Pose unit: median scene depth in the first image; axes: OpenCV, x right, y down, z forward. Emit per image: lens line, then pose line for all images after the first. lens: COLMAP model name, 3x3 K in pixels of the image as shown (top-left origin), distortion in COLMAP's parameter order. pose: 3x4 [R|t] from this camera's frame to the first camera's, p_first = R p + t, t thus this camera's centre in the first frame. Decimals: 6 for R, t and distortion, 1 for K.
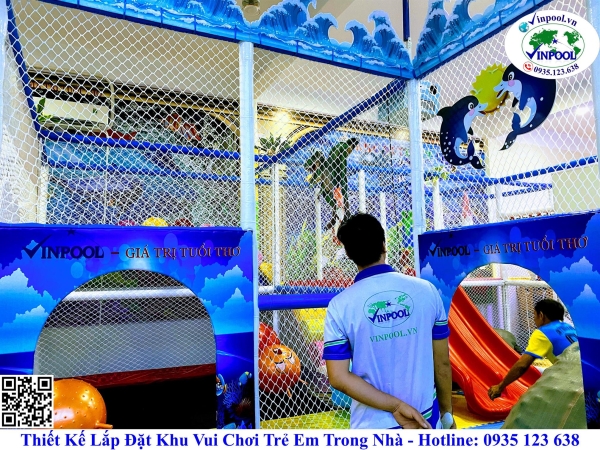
lens RADIAL K [[457.8, 0, 298.9], [0, 457.8, 224.7], [0, 0, 1]] dist [0.047429, -0.050990]
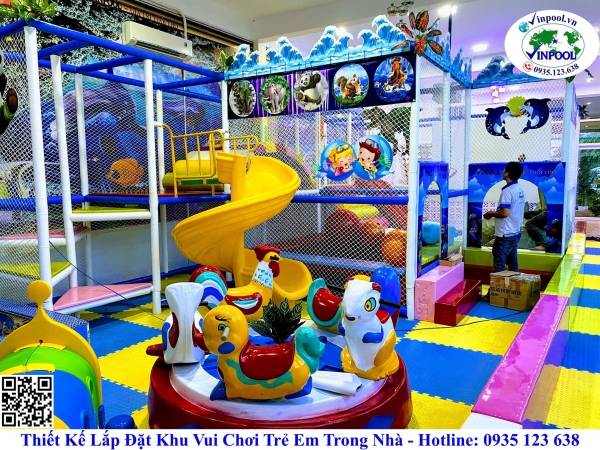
lens RADIAL K [[457.8, 0, 301.1], [0, 457.8, 225.1], [0, 0, 1]] dist [0.047429, -0.050990]
pose [[0.857056, -0.041787, 0.513525, -1.759929], [-0.064000, 0.980352, 0.186587, -0.060540], [-0.511232, -0.192781, 0.837542, -0.551697]]
